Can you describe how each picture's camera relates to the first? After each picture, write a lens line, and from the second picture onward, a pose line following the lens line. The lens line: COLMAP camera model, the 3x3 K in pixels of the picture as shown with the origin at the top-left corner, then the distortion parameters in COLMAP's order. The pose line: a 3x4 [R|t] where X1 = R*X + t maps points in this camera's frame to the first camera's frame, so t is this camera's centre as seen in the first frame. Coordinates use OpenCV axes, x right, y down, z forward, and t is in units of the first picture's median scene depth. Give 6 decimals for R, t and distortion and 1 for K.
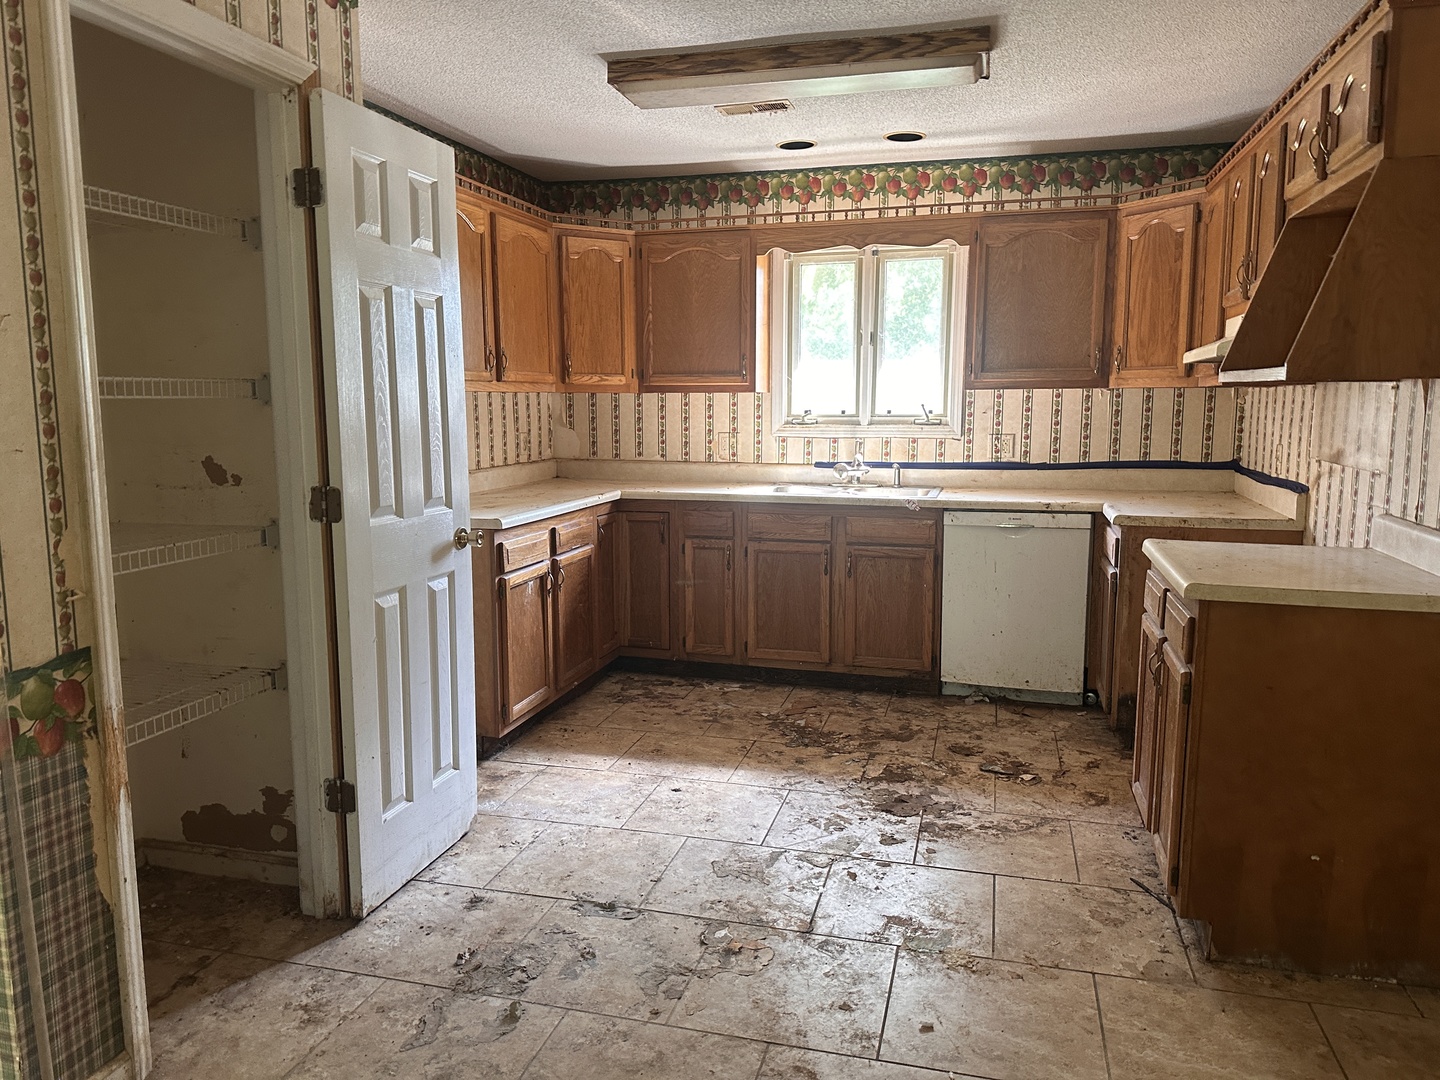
lens RADIAL K [[1007.6, 0, 720.0], [0, 1007.6, 540.0], [0, 0, 1]] dist [0.184187, -0.317726]
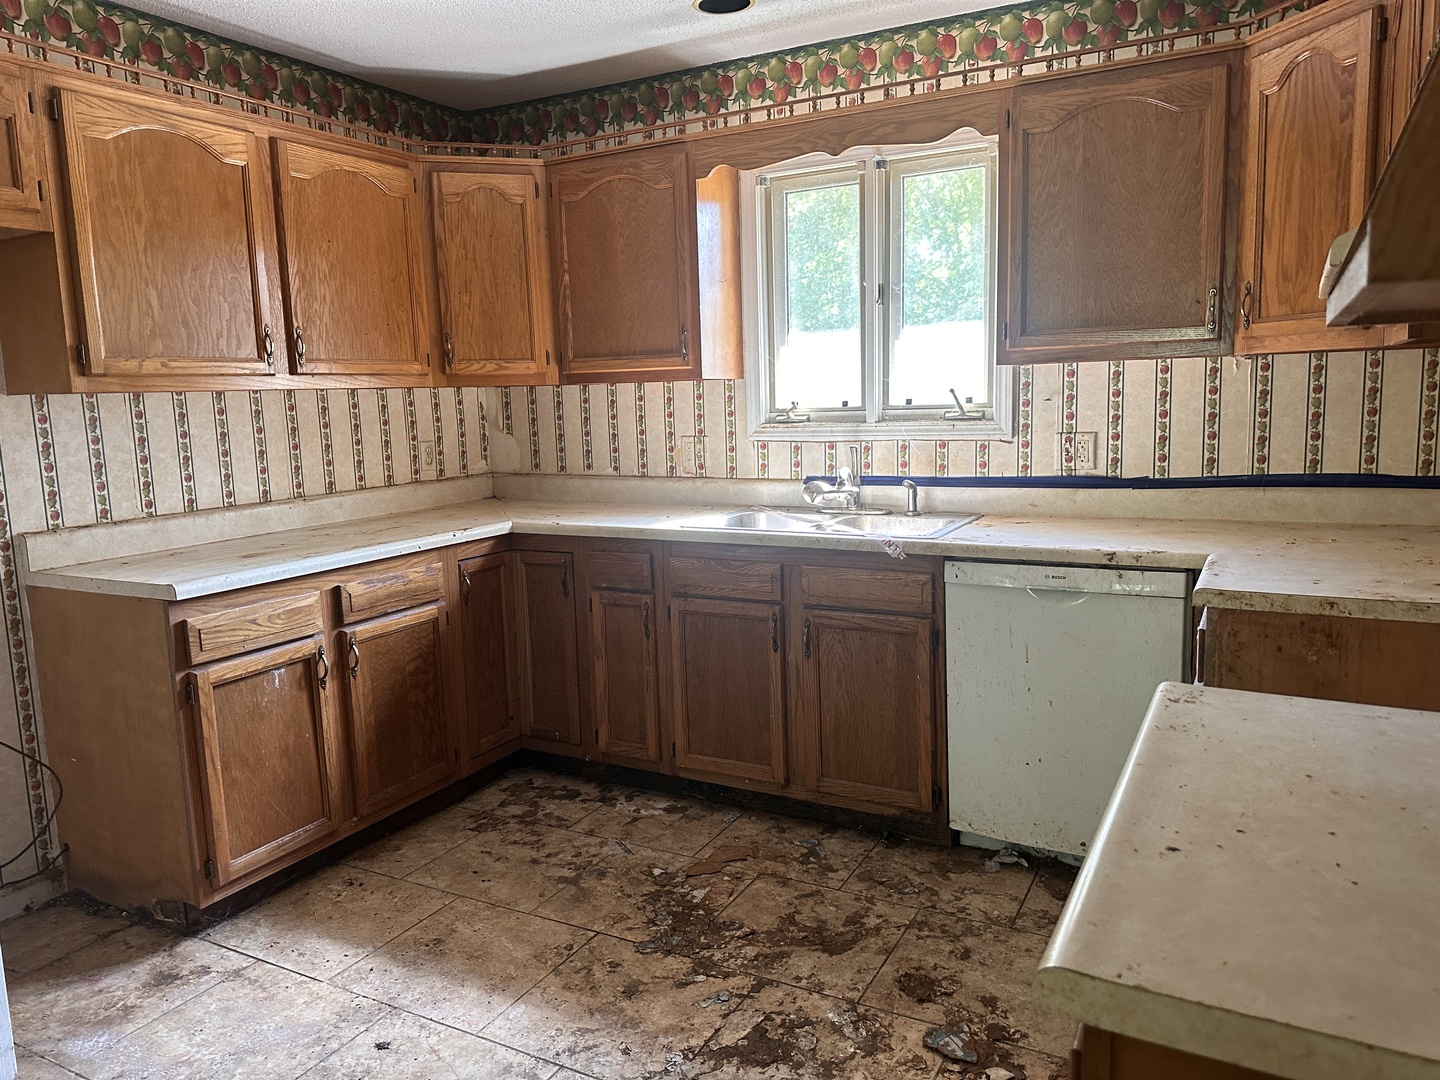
lens RADIAL K [[1012.6, 0, 720.0], [0, 1012.6, 540.0], [0, 0, 1]] dist [0.160316, -0.316985]
pose [[0.974107, 0.003727, -0.226057, 0.211771], [-0.001751, 0.999958, 0.008941, -0.043181], [0.226081, -0.008314, 0.974073, 0.333378]]
